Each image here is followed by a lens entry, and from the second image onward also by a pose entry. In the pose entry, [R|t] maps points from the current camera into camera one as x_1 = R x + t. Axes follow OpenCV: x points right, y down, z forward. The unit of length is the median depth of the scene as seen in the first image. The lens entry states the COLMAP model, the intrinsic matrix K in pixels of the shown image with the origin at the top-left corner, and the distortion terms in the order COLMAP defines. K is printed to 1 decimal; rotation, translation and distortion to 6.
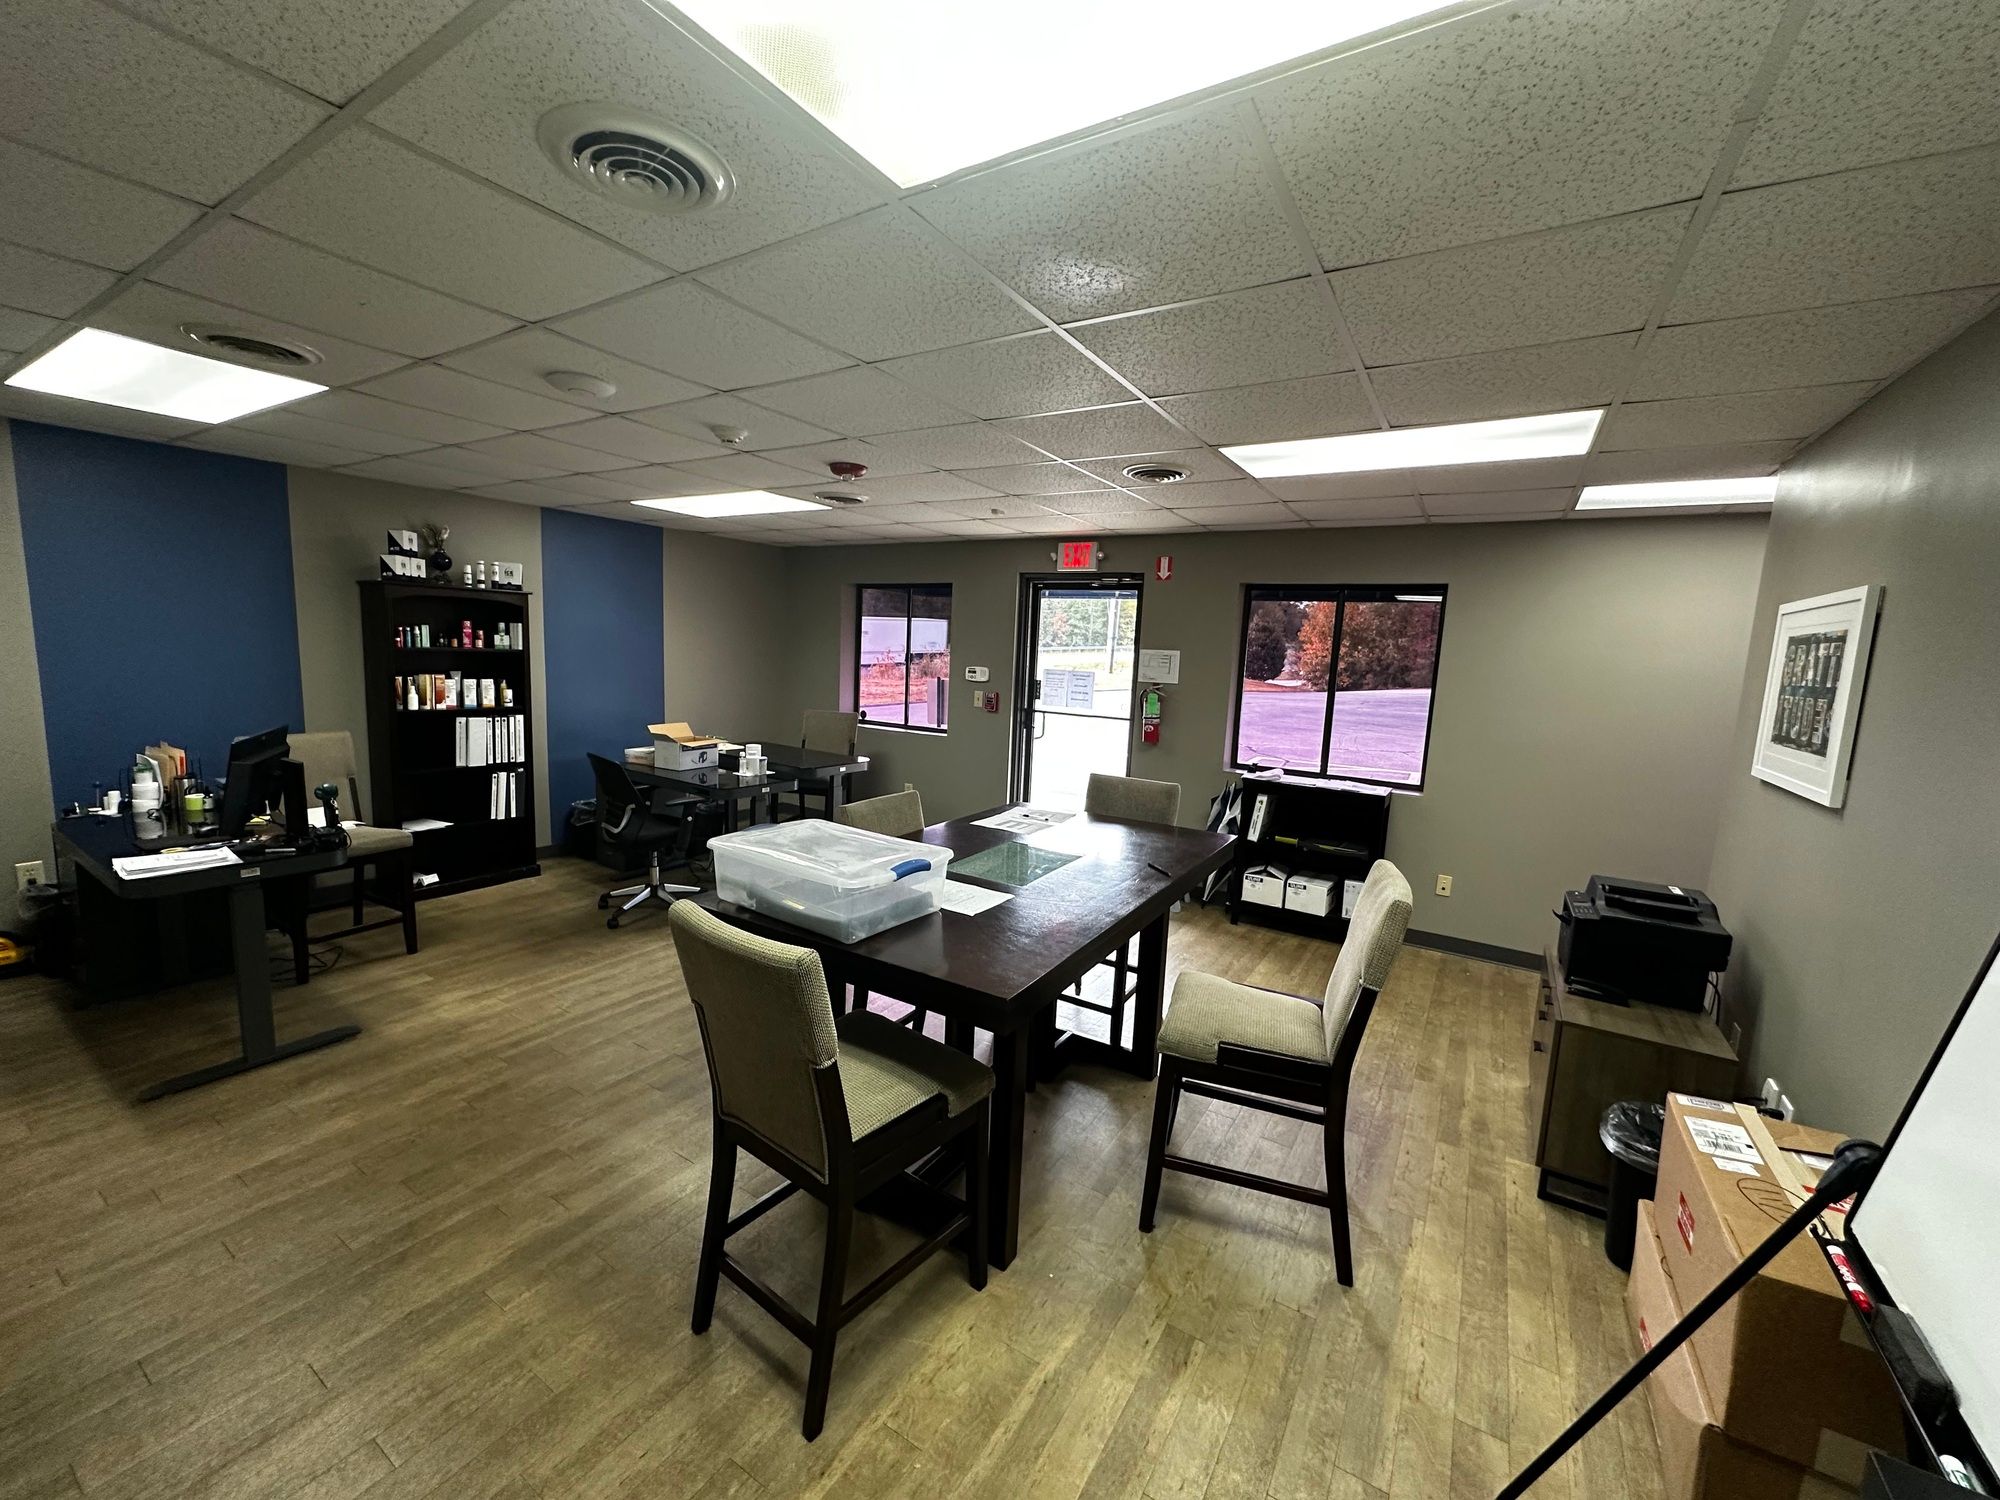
lens RADIAL K [[799.5, 0, 1000.0], [0, 799.5, 750.0], [0, 0, 1]] dist [0.000958, 0.000181]
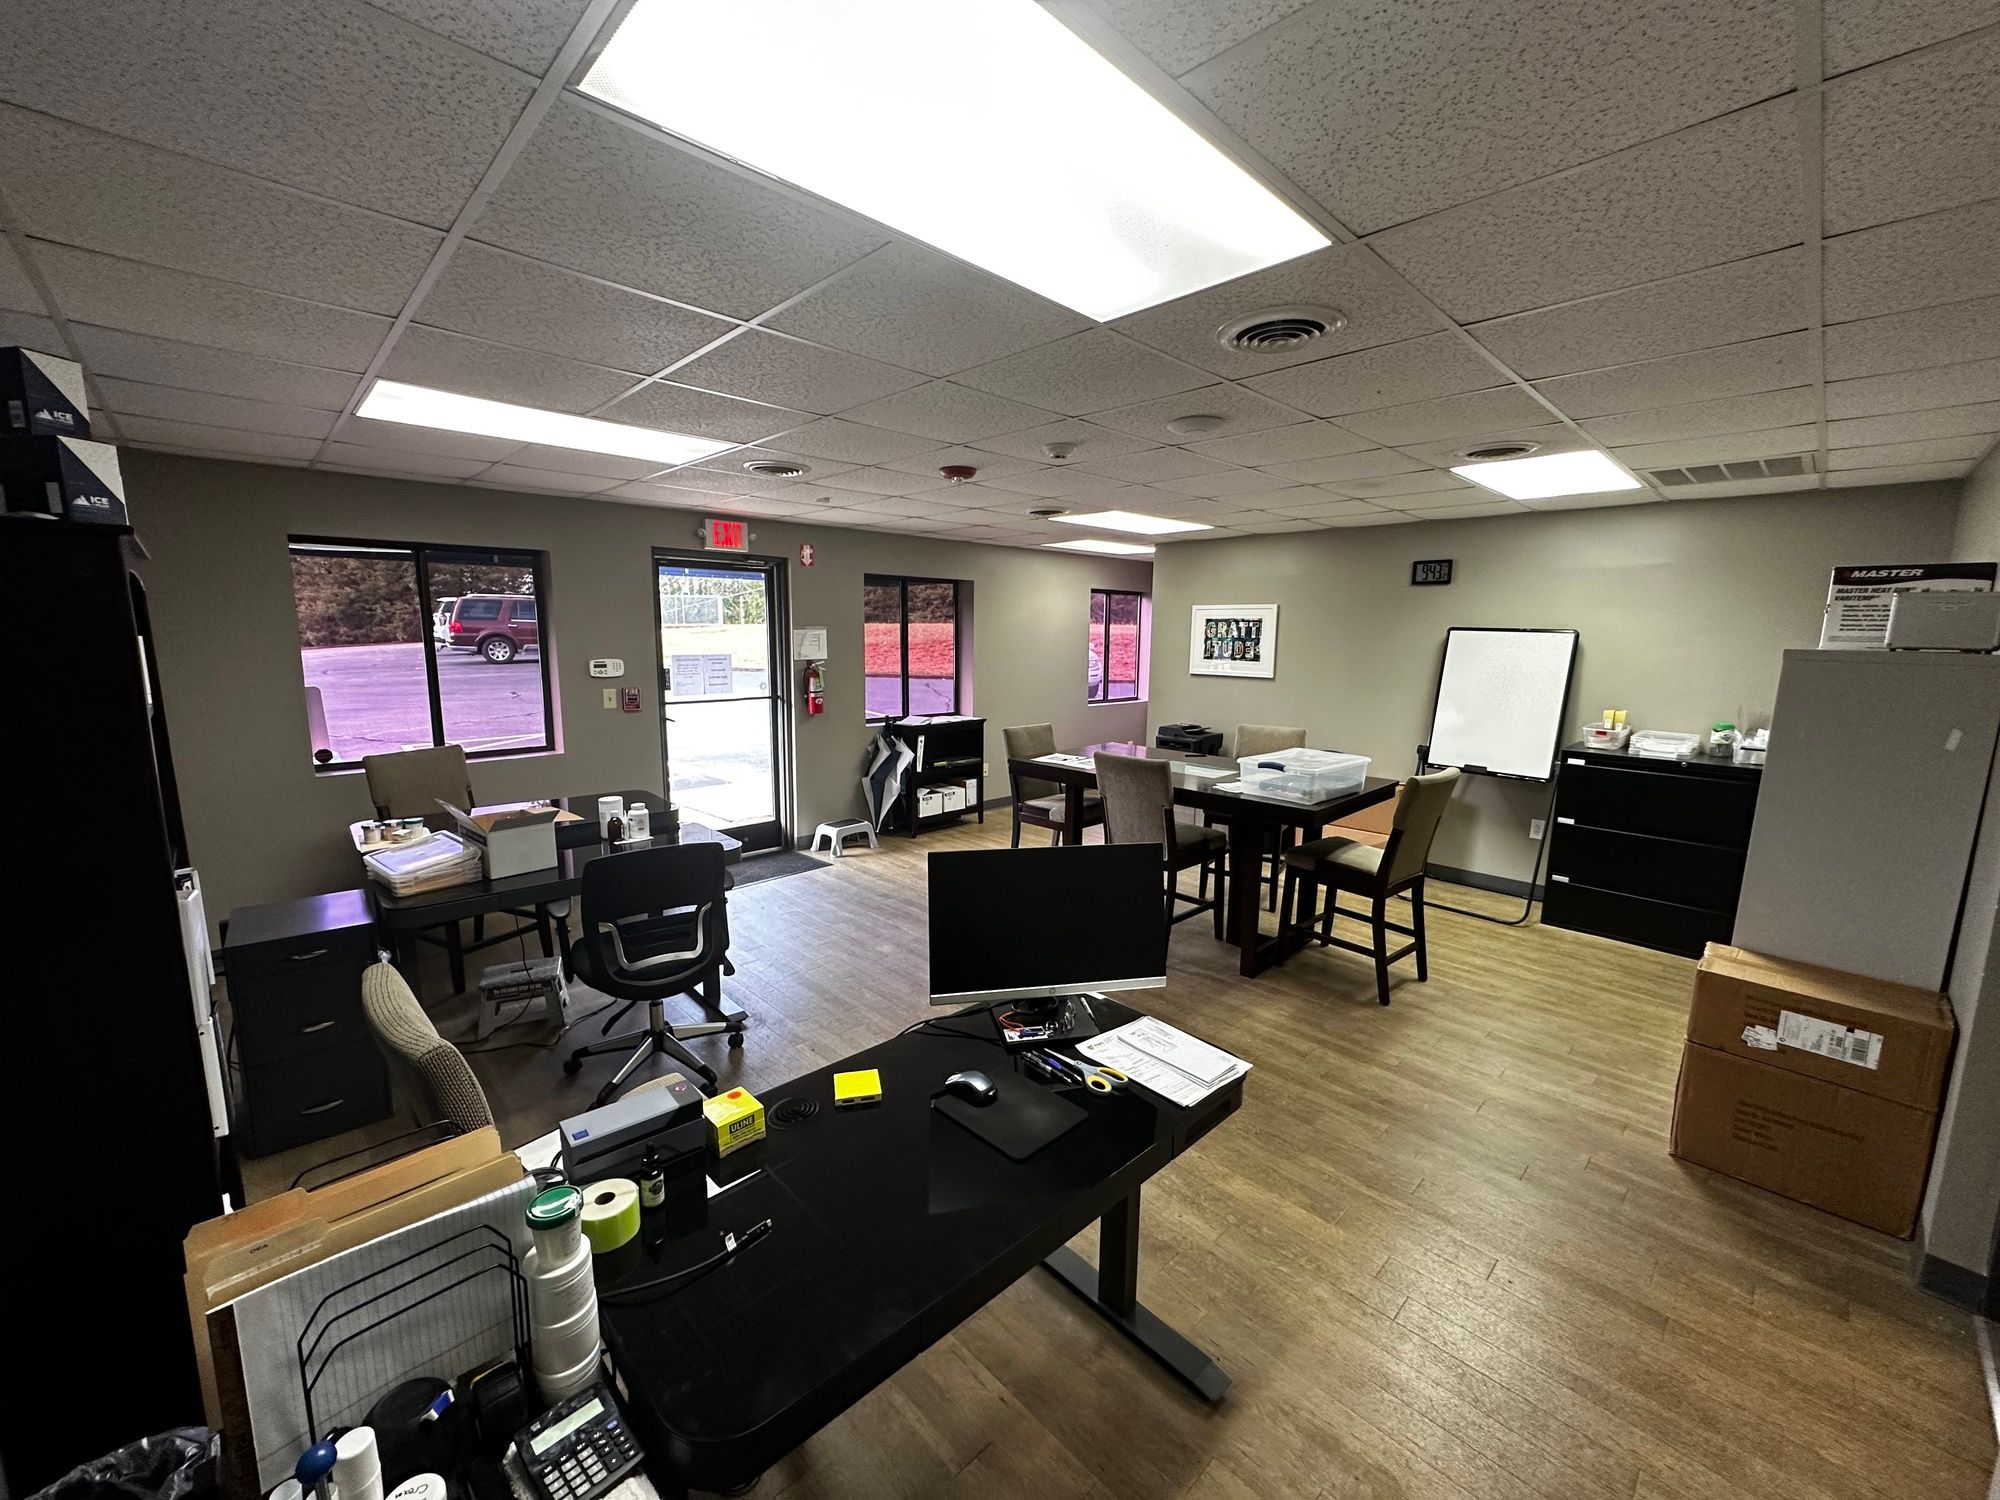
lens RADIAL K [[799.5, 0, 1000.0], [0, 799.5, 750.0], [0, 0, 1]] dist [0.000958, 0.000181]
pose [[0.229374, -0.186892, 0.955227, -0.782442], [0.127016, 0.978748, 0.160994, -0.101465], [-0.965015, 0.084401, 0.248238, 0.461814]]
